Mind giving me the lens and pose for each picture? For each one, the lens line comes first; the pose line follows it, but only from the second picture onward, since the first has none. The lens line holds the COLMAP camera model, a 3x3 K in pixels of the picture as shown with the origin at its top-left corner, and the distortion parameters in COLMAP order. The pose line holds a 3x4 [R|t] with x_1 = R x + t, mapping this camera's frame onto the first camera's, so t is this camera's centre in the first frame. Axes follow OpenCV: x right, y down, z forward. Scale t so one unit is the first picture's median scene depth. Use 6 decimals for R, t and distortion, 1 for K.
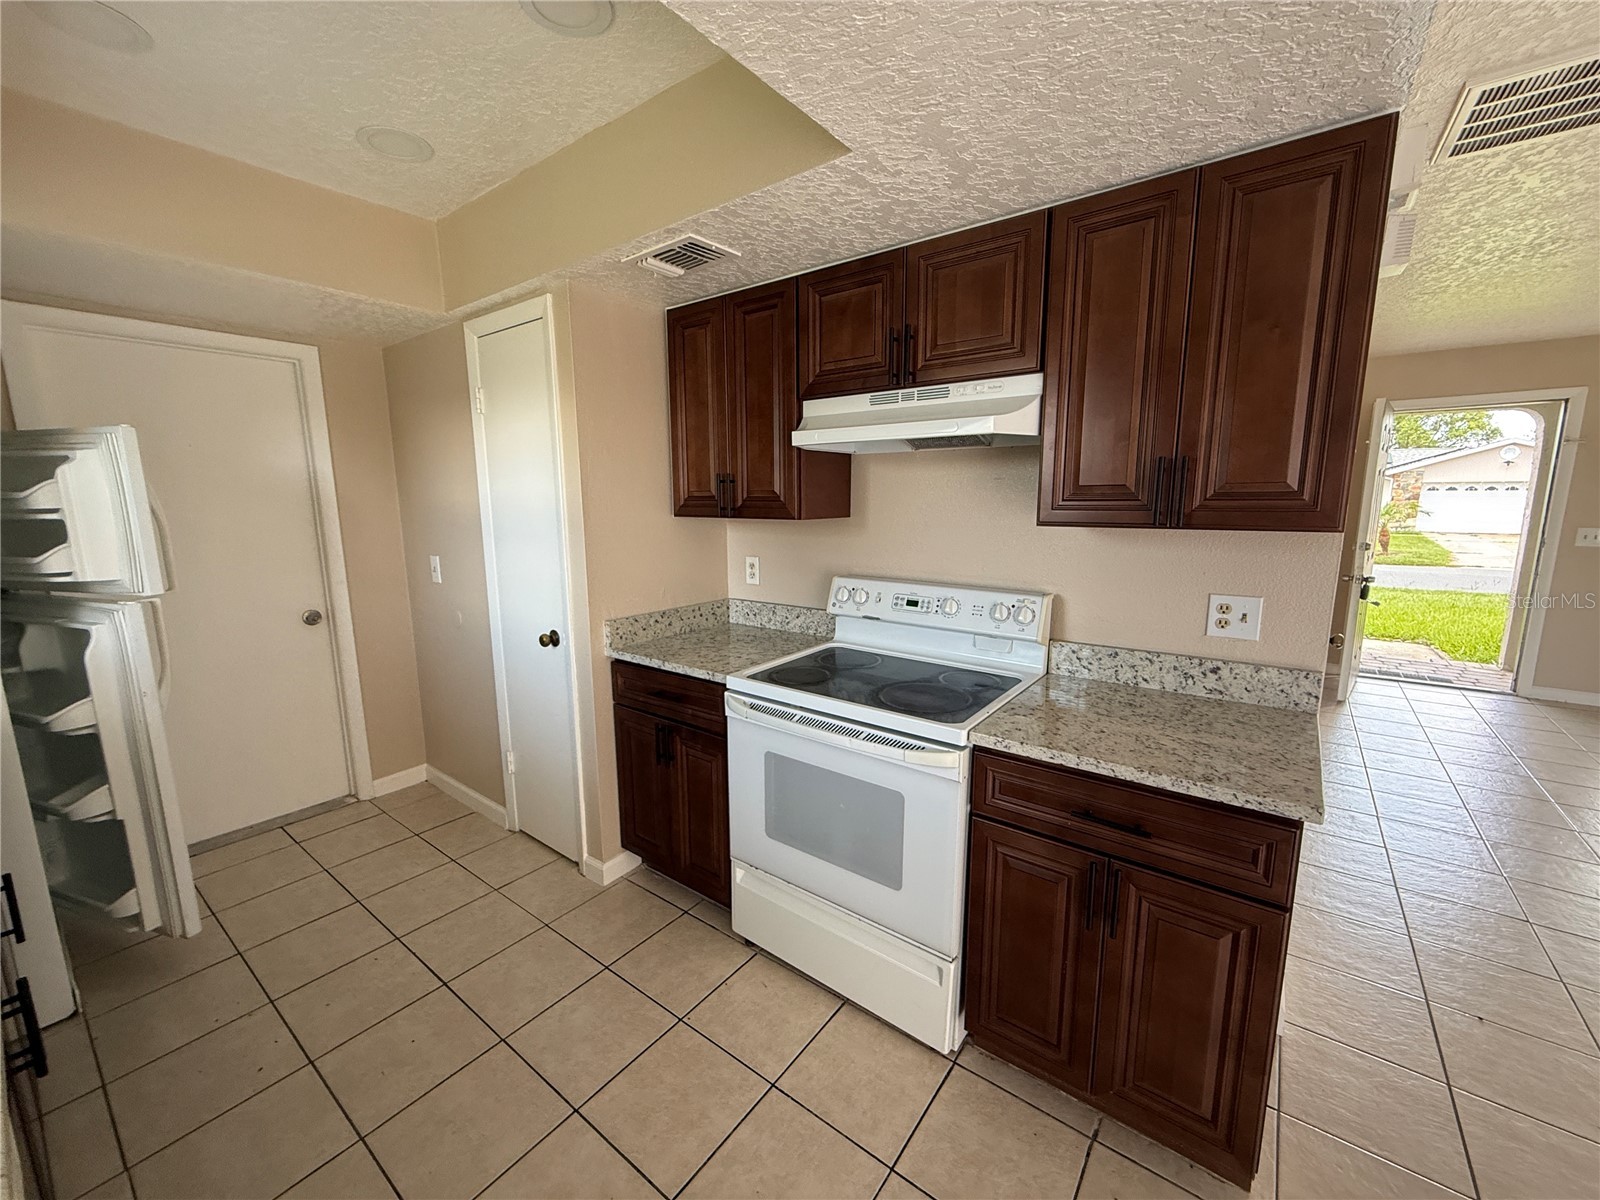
lens RADIAL K [[635.4, 0, 794.1], [0, 635.4, 604.9], [0, 0, 1]] dist [0.002782, -0.000345]
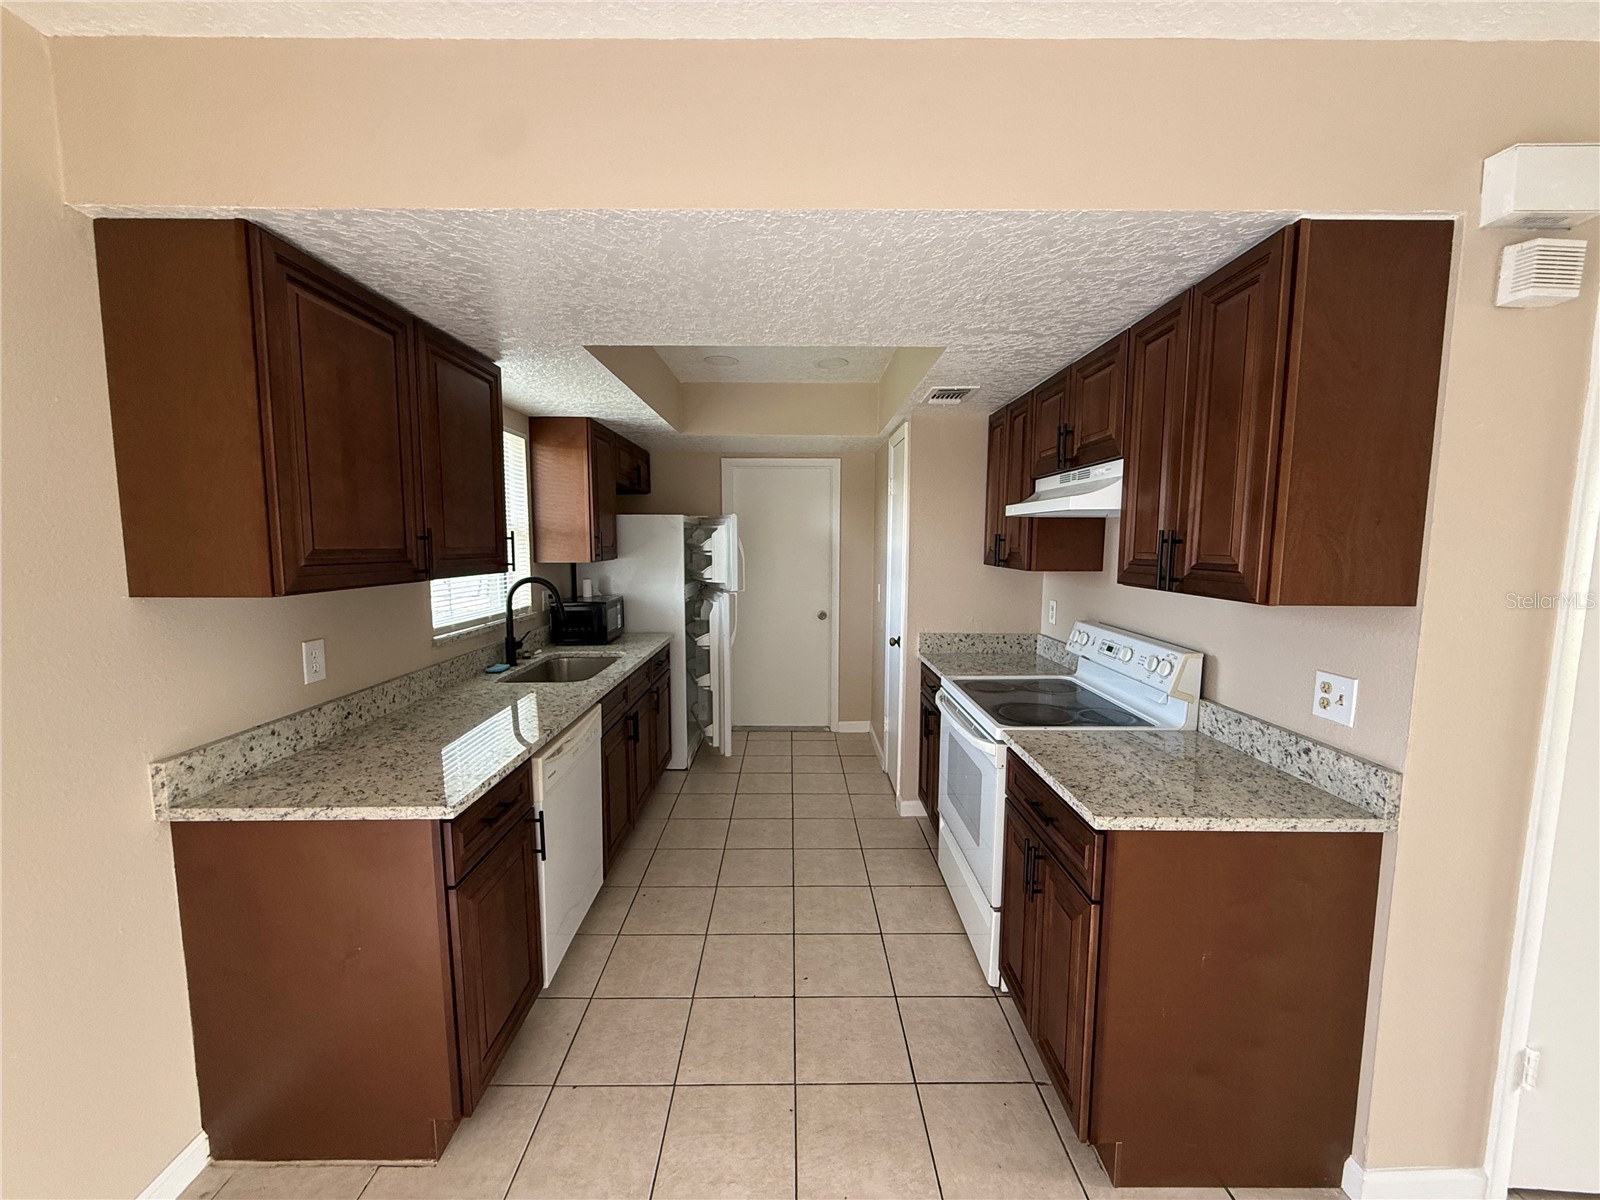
lens RADIAL K [[635.4, 0, 796.3], [0, 635.4, 606.2], [0, 0, 1]] dist [0.002782, -0.000345]
pose [[0.612331, 0.091820, -0.785251, 0.858972], [-0.140077, 0.990119, 0.006544, -0.008301], [0.778093, 0.105988, 0.619143, -0.169532]]
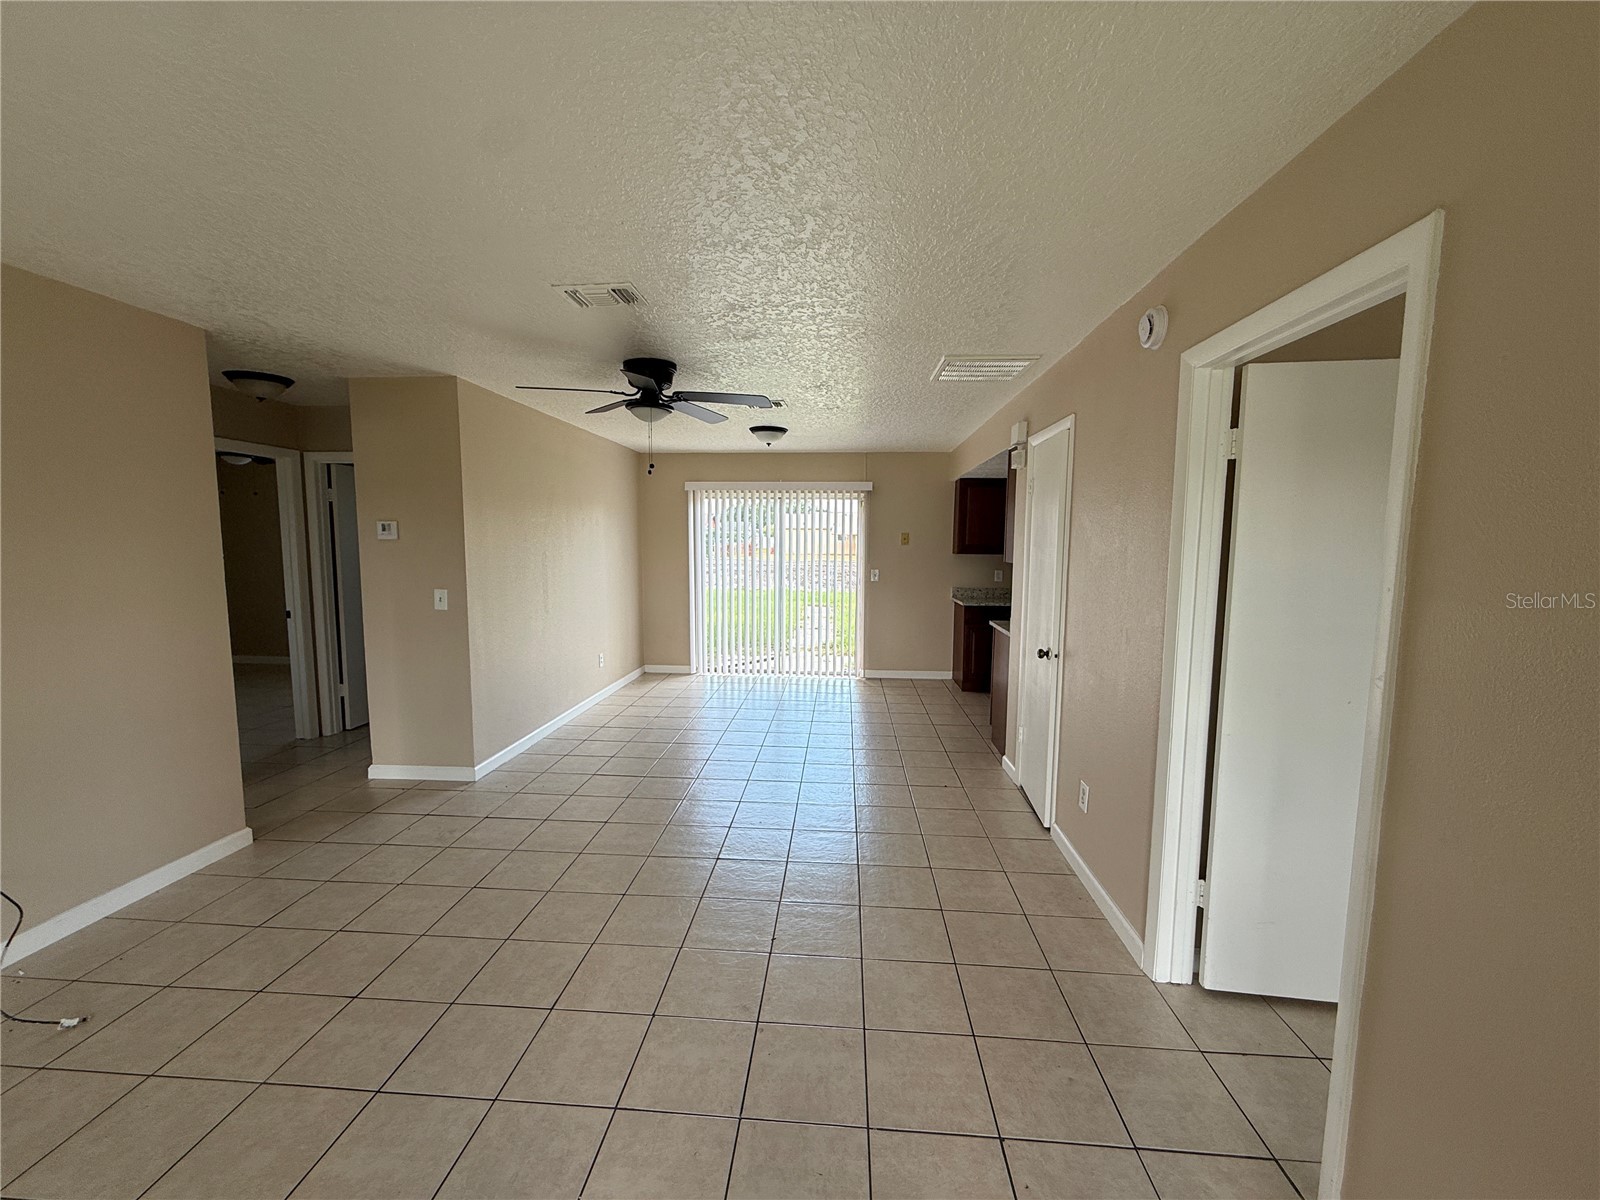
lens RADIAL K [[635.4, 0, 797.0], [0, 635.4, 598.0], [0, 0, 1]] dist [0.002782, -0.000345]
pose [[-0.834341, 0.051772, -0.548812, 2.652006], [-0.094153, 0.967567, 0.234413, -0.447867], [0.543149, 0.247253, -0.802406, 2.290783]]
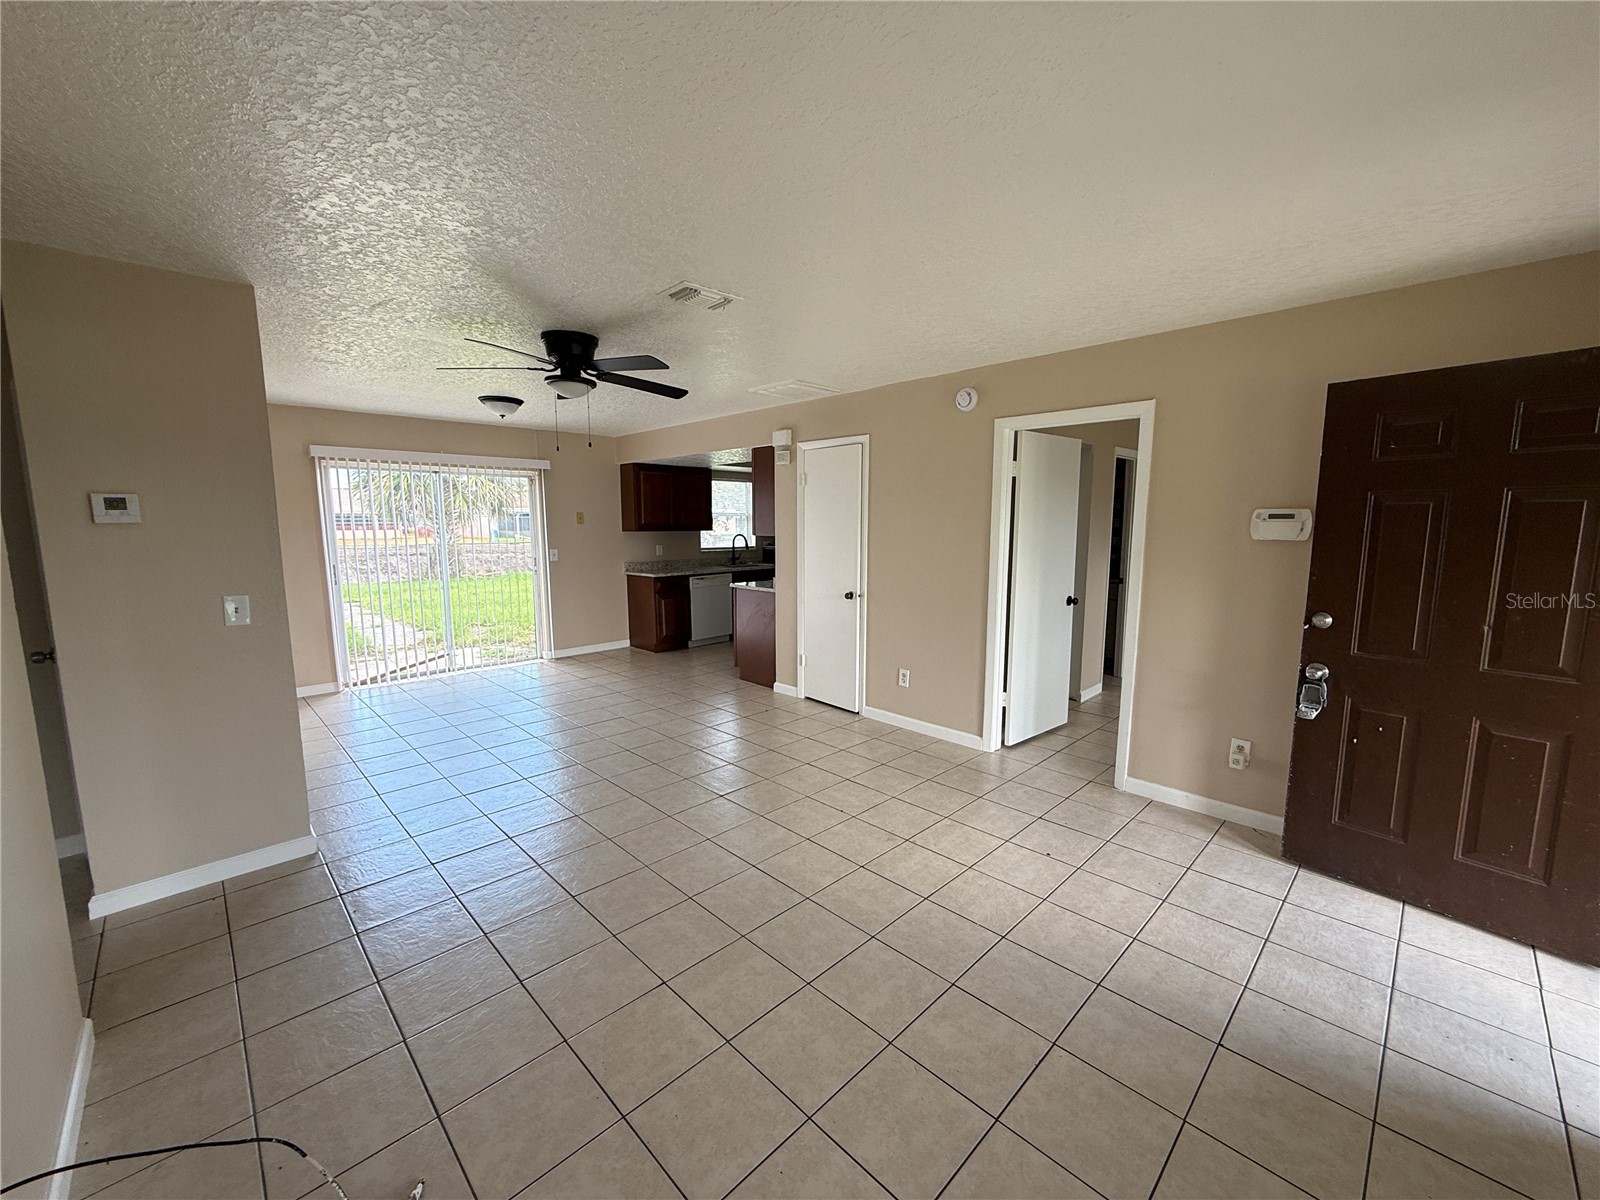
lens RADIAL K [[635.4, 0, 791.8], [0, 635.4, 598.9], [0, 0, 1]] dist [0.002782, -0.000345]
pose [[-0.145205, 0.129278, -0.980919, 3.731516], [-0.164116, 0.974545, 0.152732, -0.287266], [0.975695, 0.183162, -0.120292, 1.338702]]
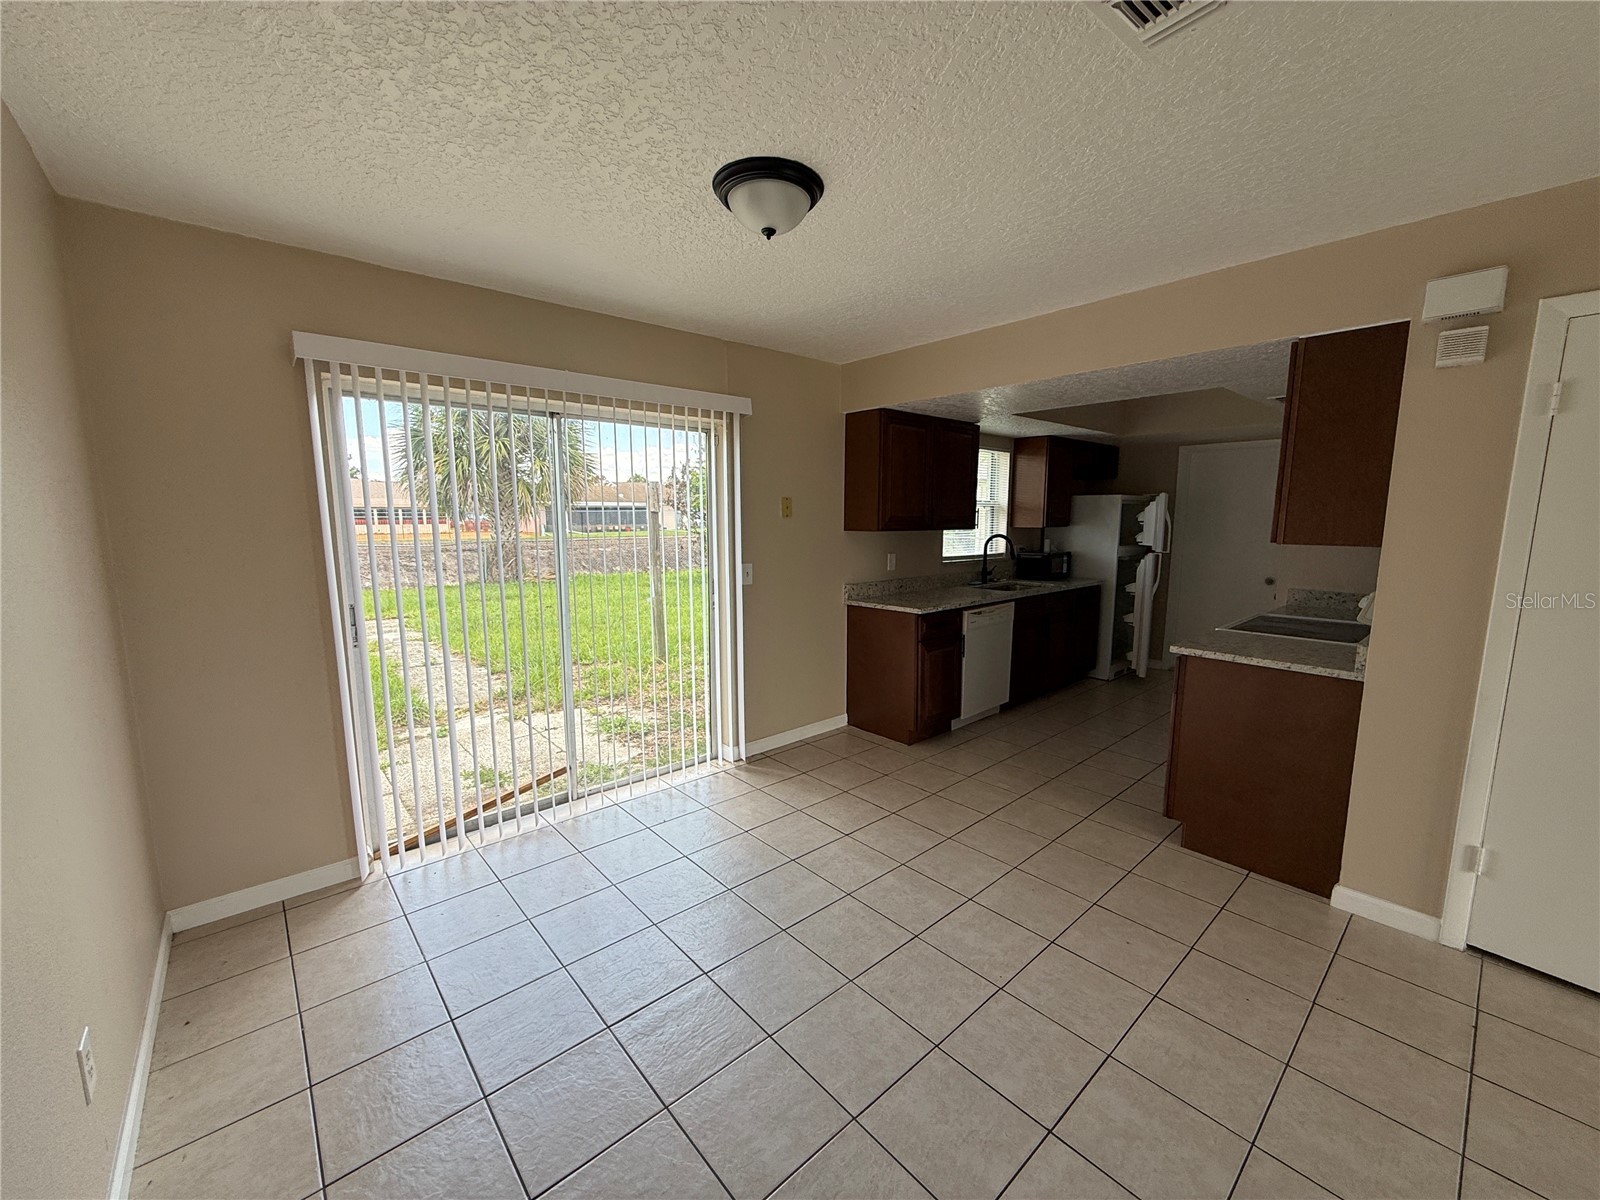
lens RADIAL K [[635.4, 0, 801.2], [0, 635.4, 604.7], [0, 0, 1]] dist [0.002782, -0.000345]
pose [[-0.189752, 0.144593, -0.971127, 2.178850], [-0.163959, 0.970541, 0.176542, -0.028432], [0.968045, 0.192724, -0.160455, -0.037014]]
